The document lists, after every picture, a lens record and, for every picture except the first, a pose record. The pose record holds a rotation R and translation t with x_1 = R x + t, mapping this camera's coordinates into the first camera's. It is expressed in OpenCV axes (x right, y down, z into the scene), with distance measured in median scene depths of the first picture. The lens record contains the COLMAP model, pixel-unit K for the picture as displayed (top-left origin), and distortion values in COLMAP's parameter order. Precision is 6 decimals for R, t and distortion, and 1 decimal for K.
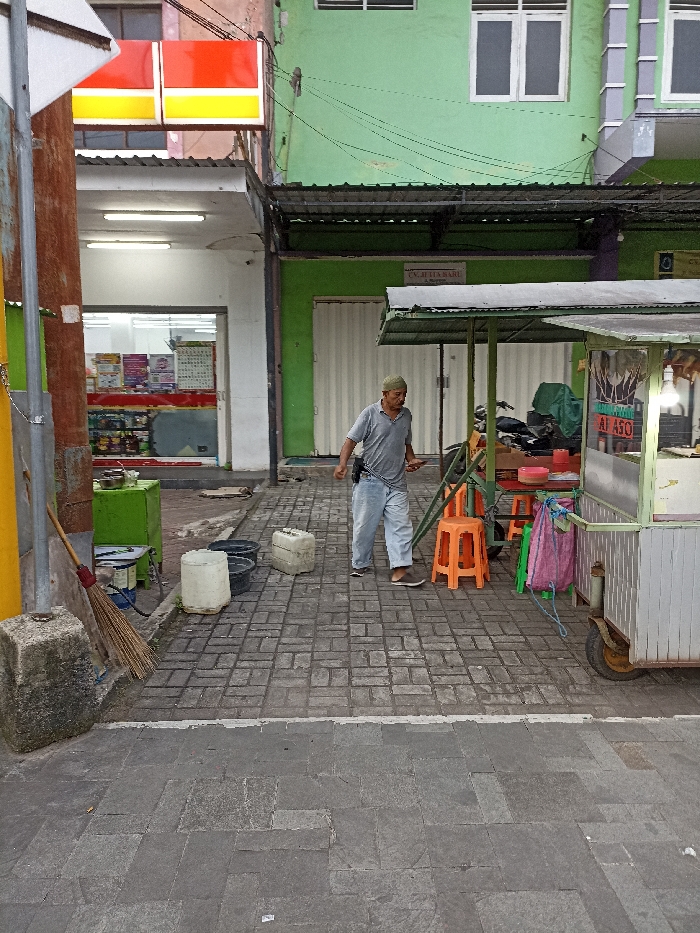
lens RADIAL K [[680.8, 0, 350.0], [0, 680.8, 466.5], [0, 0, 1]] dist [0.073703, -0.067717]
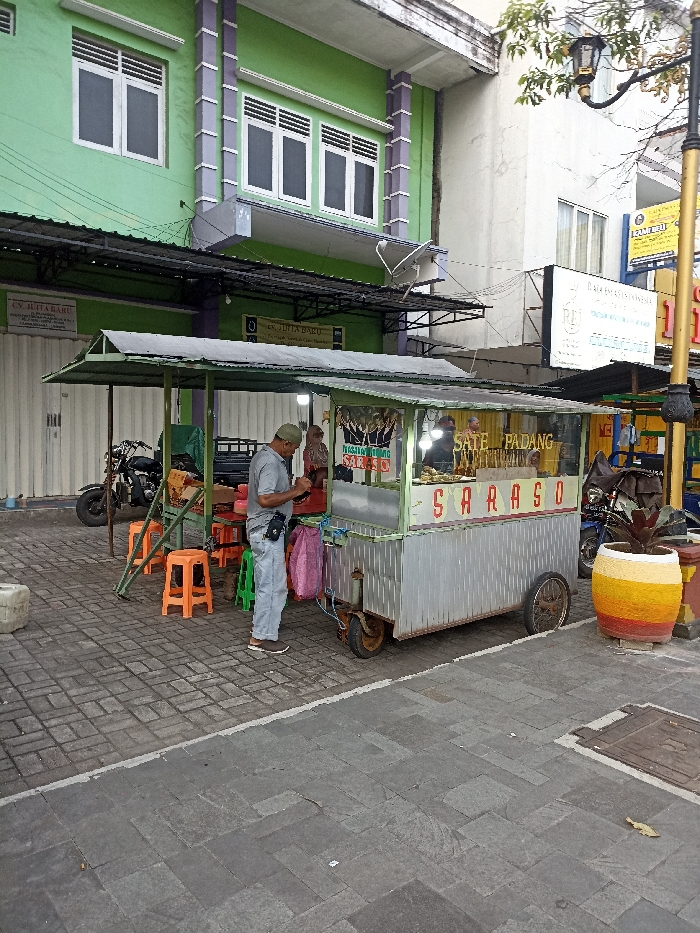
lens RADIAL K [[680.8, 0, 350.0], [0, 680.8, 466.5], [0, 0, 1]] dist [0.073703, -0.067717]
pose [[0.787099, -0.018880, 0.616538, -0.306563], [0.053521, 0.997852, -0.037771, -0.002497], [-0.614500, 0.062727, 0.786419, -0.011511]]
